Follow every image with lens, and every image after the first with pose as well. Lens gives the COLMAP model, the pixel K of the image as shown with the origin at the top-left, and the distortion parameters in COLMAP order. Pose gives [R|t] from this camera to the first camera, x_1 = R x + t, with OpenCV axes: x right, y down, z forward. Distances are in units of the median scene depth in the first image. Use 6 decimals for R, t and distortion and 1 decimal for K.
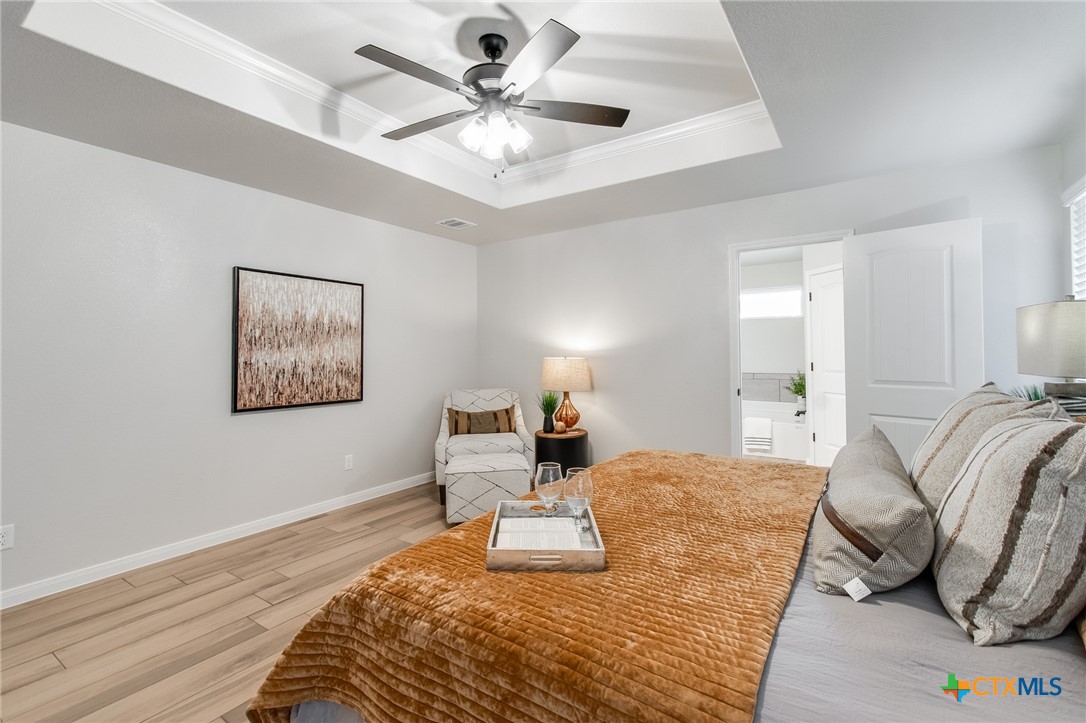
lens RADIAL K [[490.8, 0, 541.8], [0, 490.8, 353.2], [0, 0, 1]] dist [0.003217, 0.000414]
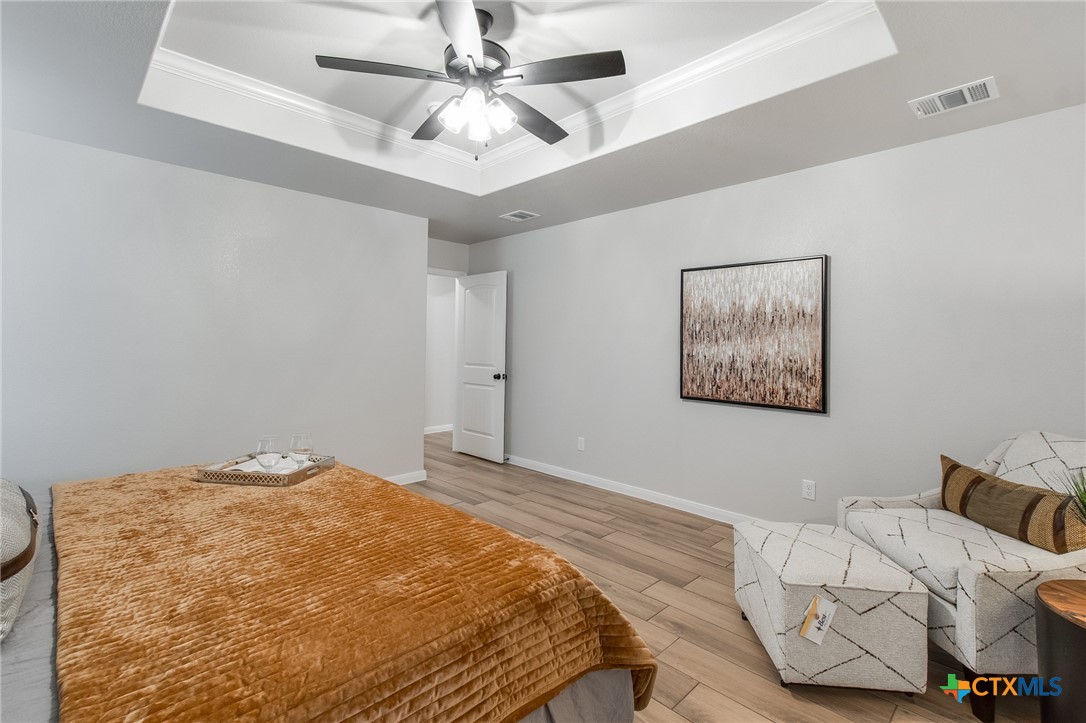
lens RADIAL K [[490.8, 0, 534.2], [0, 490.8, 341.0], [0, 0, 1]] dist [0.003217, 0.000414]
pose [[-0.206454, 0.001802, -0.978455, 0.510826], [-0.008815, 0.999954, 0.003701, -0.011697], [0.978417, 0.009389, -0.206429, 0.829700]]
